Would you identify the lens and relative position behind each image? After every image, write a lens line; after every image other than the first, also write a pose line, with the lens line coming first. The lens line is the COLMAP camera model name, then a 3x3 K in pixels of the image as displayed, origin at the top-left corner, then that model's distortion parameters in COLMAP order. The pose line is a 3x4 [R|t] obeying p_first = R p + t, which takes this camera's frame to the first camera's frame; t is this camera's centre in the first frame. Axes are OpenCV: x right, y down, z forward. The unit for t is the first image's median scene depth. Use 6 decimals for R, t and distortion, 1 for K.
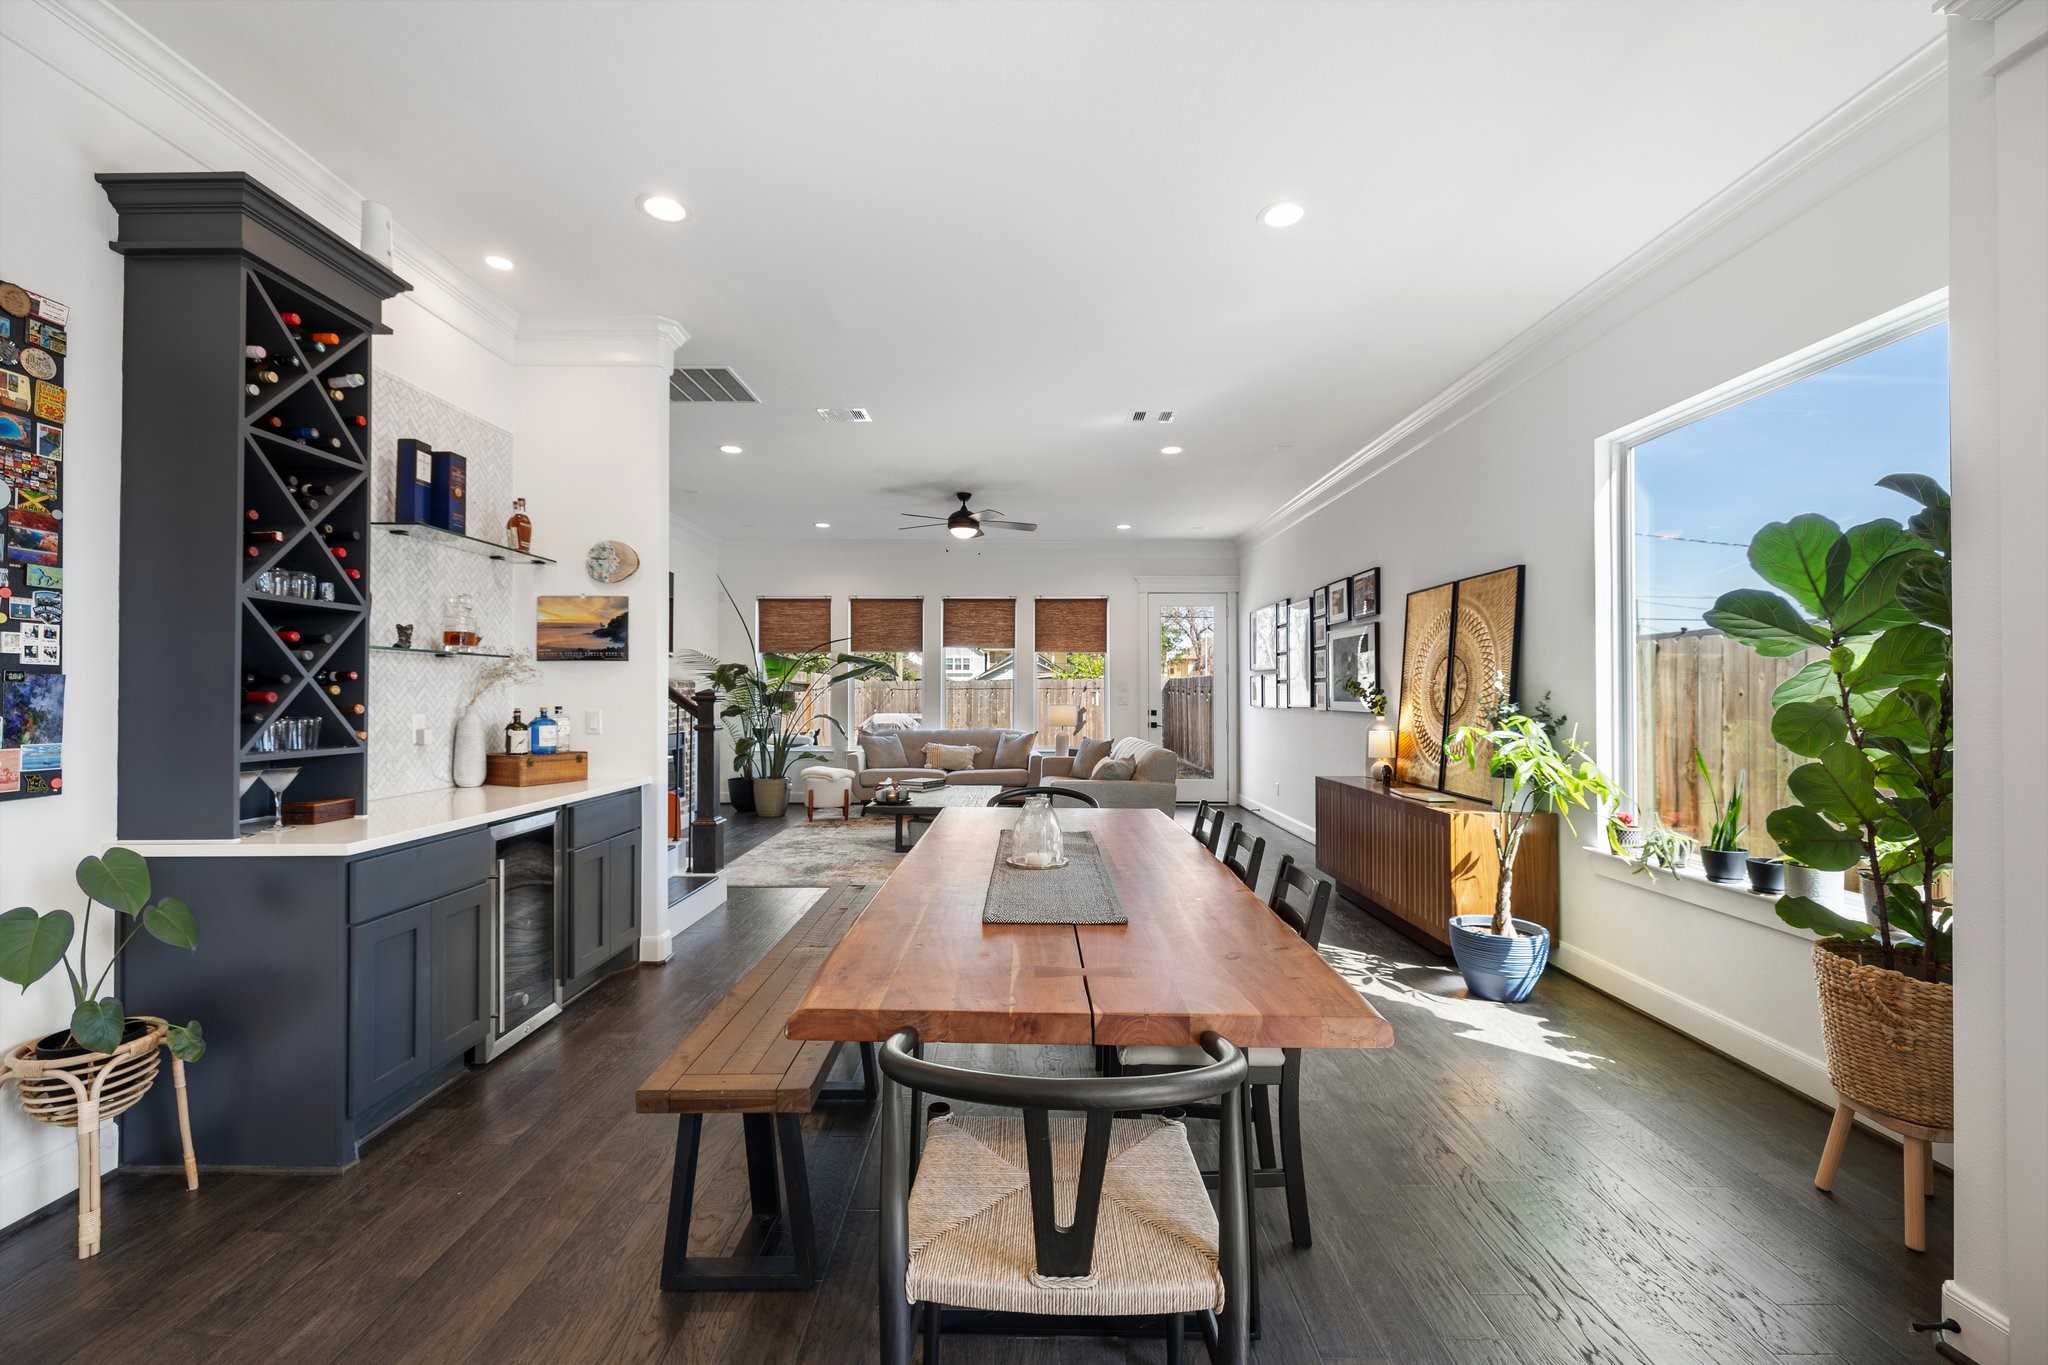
lens RADIAL K [[854.2, 0, 1024.0], [0, 854.2, 682.5], [0, 0, 1]] dist [-0.000853, -0.000214]
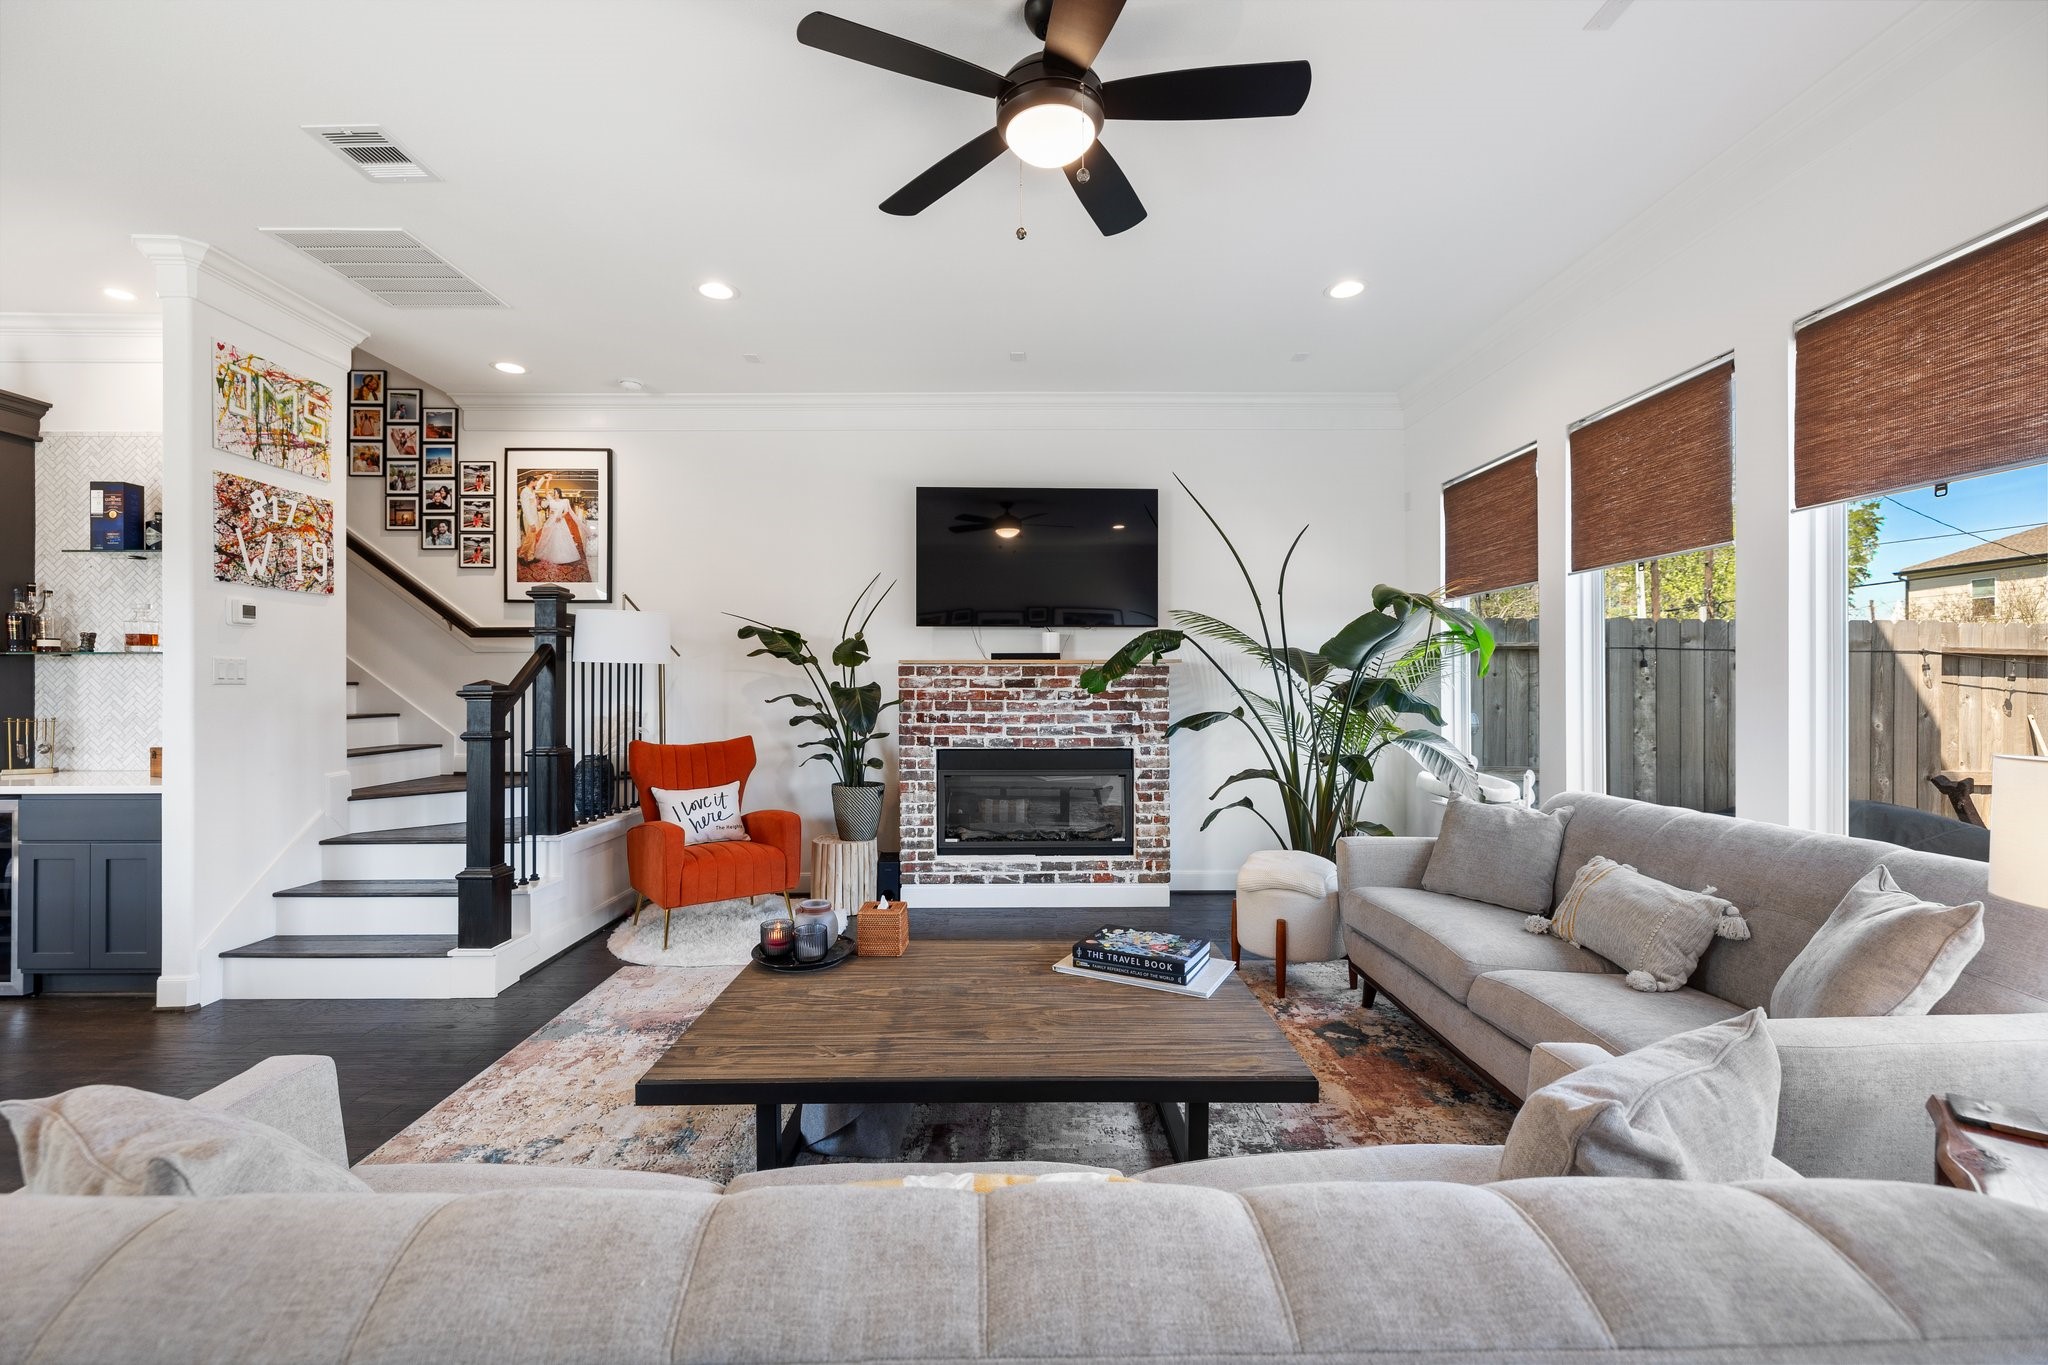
lens RADIAL K [[854.2, 0, 1024.0], [0, 854.2, 682.5], [0, 0, 1]] dist [-0.000853, -0.000214]
pose [[0.000852, -0.003649, -0.999993, 0.173042], [0.014814, 0.999884, -0.003636, 0.009999], [0.999890, -0.014810, 0.000906, 0.755600]]
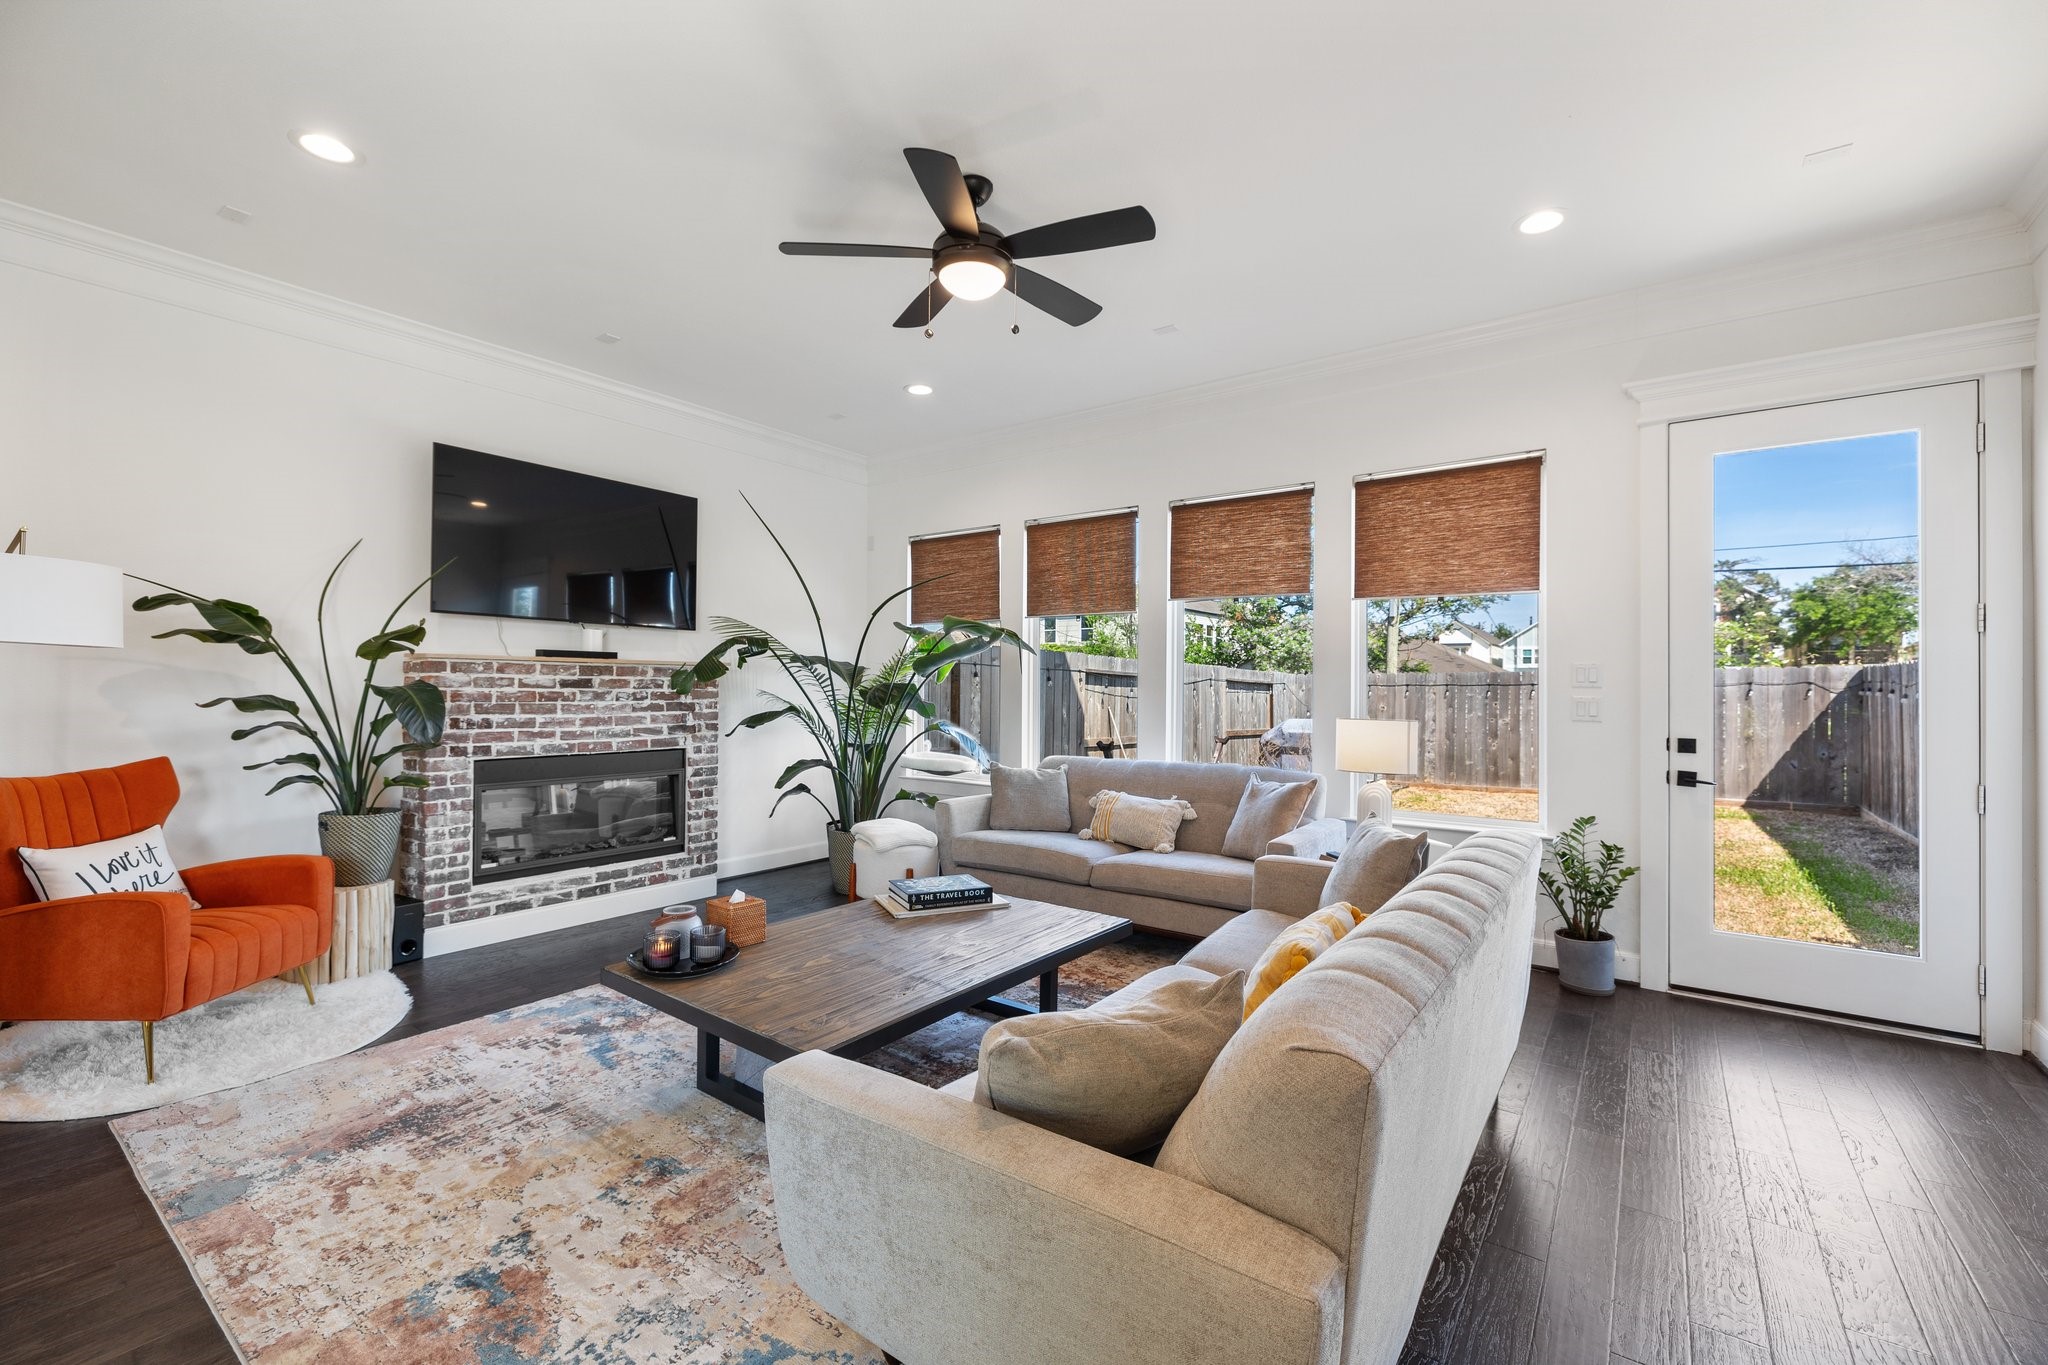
lens RADIAL K [[854.2, 0, 1024.0], [0, 854.2, 682.5], [0, 0, 1]] dist [-0.000853, -0.000214]
pose [[0.799233, 0.001231, -0.601021, 0.144972], [0.000593, 0.999996, 0.002837, 0.007011], [0.601022, -0.002624, 0.799228, 0.533701]]
